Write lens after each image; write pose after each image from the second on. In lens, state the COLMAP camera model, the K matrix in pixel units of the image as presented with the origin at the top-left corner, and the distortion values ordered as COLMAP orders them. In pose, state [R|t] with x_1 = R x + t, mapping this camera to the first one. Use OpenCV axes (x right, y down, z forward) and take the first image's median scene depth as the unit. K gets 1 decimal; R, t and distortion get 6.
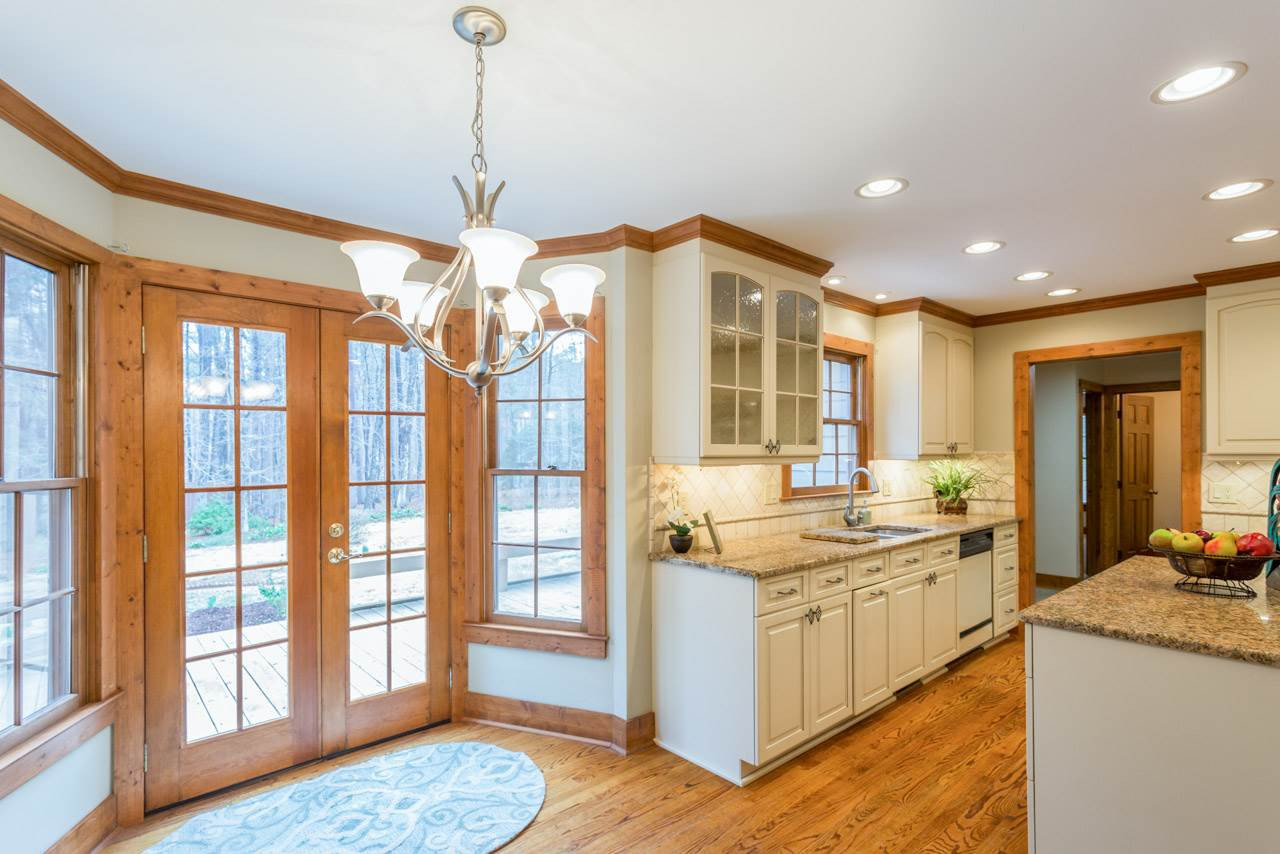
lens RADIAL K [[617.8, 0, 623.4], [0, 617.8, 453.8], [0, 0, 1]] dist [0.000278, 0.000211]
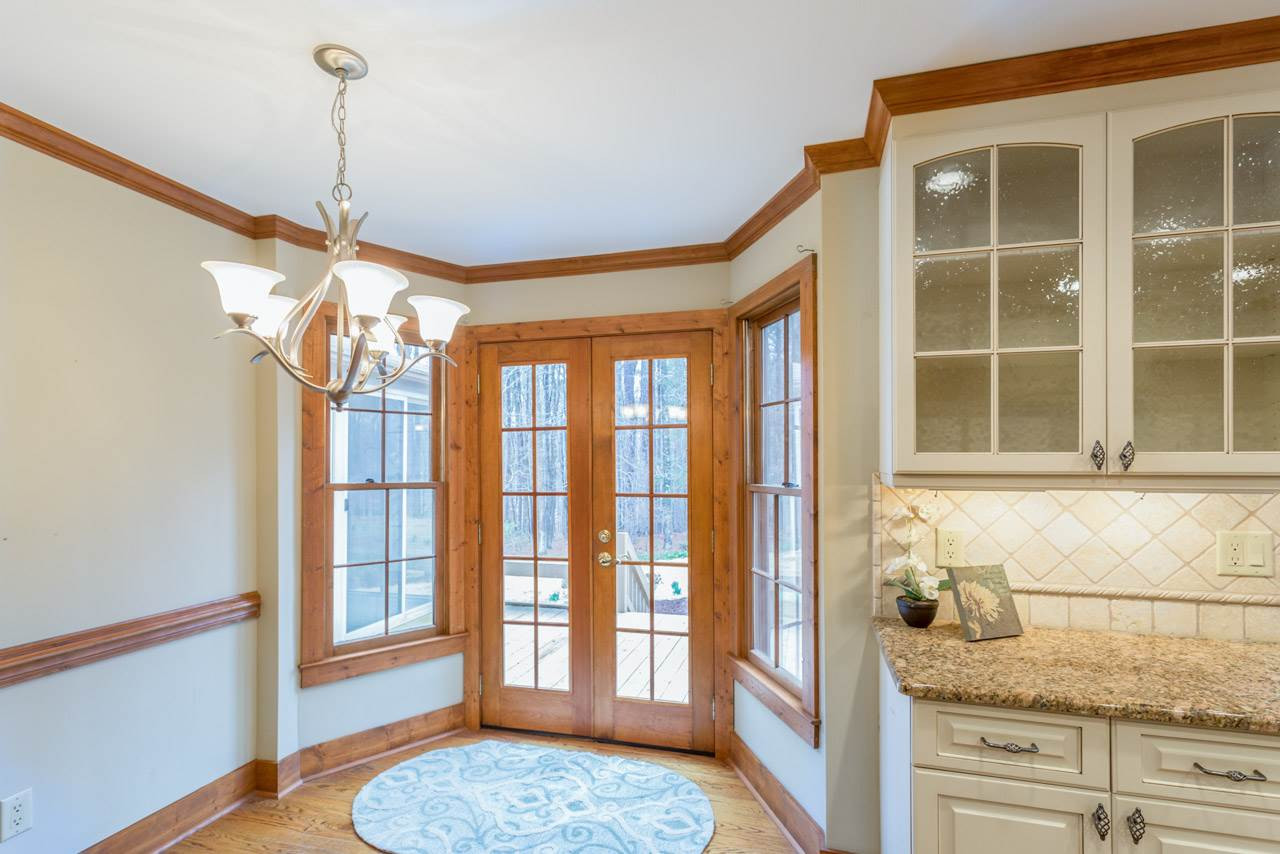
lens RADIAL K [[623.4, 0, 637.1], [0, 623.4, 462.6], [0, 0, 1]] dist [-0.000182, 0.009401]
pose [[0.548160, -0.001259, -0.836373, 0.496126], [-0.003734, 0.999985, -0.003952, -0.002483], [0.836365, 0.005289, 0.548147, 0.442446]]
